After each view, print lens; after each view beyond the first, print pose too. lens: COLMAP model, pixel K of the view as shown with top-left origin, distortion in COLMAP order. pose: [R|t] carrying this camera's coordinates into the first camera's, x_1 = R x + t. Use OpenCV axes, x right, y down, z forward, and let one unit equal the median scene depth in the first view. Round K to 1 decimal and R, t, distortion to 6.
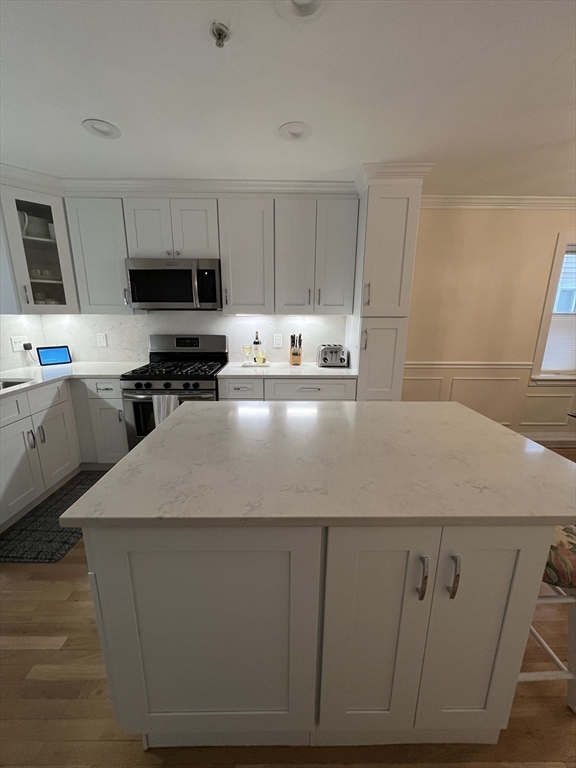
lens RADIAL K [[305.3, 0, 286.6], [0, 305.3, 383.1], [0, 0, 1]] dist [-0.003139, 0.000397]
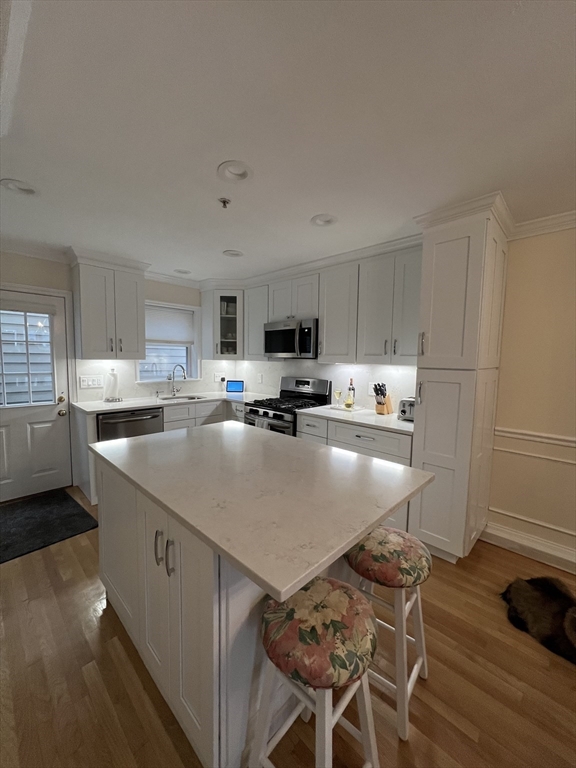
lens RADIAL K [[305.3, 0, 285.5], [0, 305.3, 382.7], [0, 0, 1]] dist [-0.003139, 0.000397]
pose [[0.711571, 0.066337, -0.699476, 0.563660], [-0.175182, 0.980844, -0.085189, -0.024705], [0.680425, 0.183153, 0.709561, 0.084219]]
